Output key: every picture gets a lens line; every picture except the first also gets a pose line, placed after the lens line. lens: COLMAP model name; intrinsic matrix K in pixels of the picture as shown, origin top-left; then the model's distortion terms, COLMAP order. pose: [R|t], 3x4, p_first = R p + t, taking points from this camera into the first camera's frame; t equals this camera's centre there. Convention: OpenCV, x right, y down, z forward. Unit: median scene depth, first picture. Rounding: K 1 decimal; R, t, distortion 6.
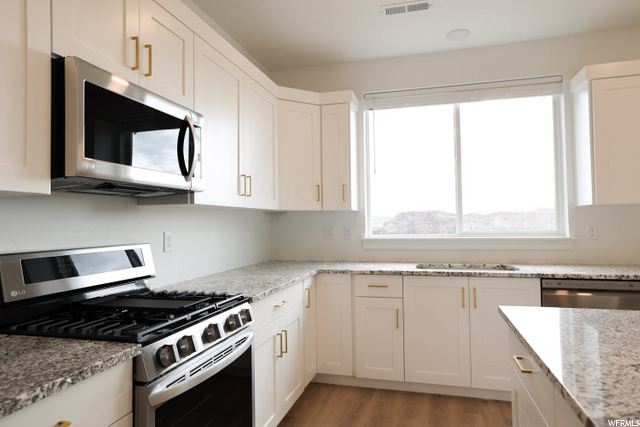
lens RADIAL K [[400.1, 0, 316.5], [0, 400.1, 209.2], [0, 0, 1]] dist [-0.003055, 0.033228]
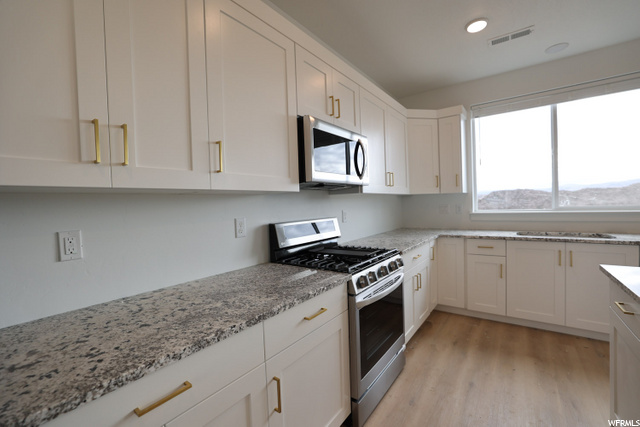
lens RADIAL K [[276.1, 0, 321.8], [0, 276.1, 210.7], [0, 0, 1]] dist [-0.035049, 0.014988]
pose [[0.939541, -0.009265, -0.342312, -0.057989], [0.032112, 0.997613, 0.061136, -0.011179], [0.340928, -0.068432, 0.937595, -0.078087]]
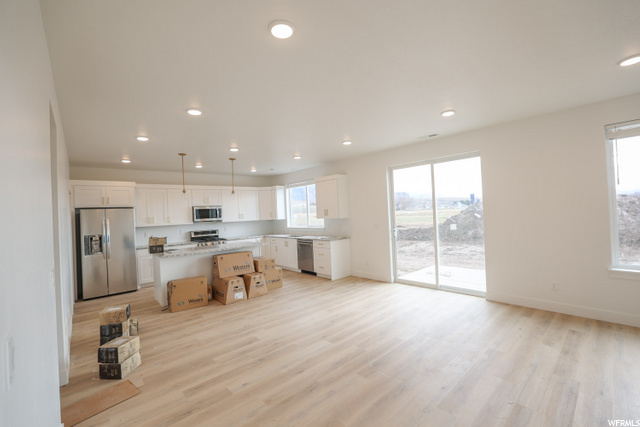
lens RADIAL K [[276.1, 0, 321.8], [0, 276.1, 210.7], [0, 0, 1]] dist [-0.035049, 0.014988]
pose [[0.848417, -0.026612, -0.528659, 2.059573], [0.048089, 0.998480, 0.026913, -0.151696], [0.527139, -0.048256, 0.848408, -1.060063]]
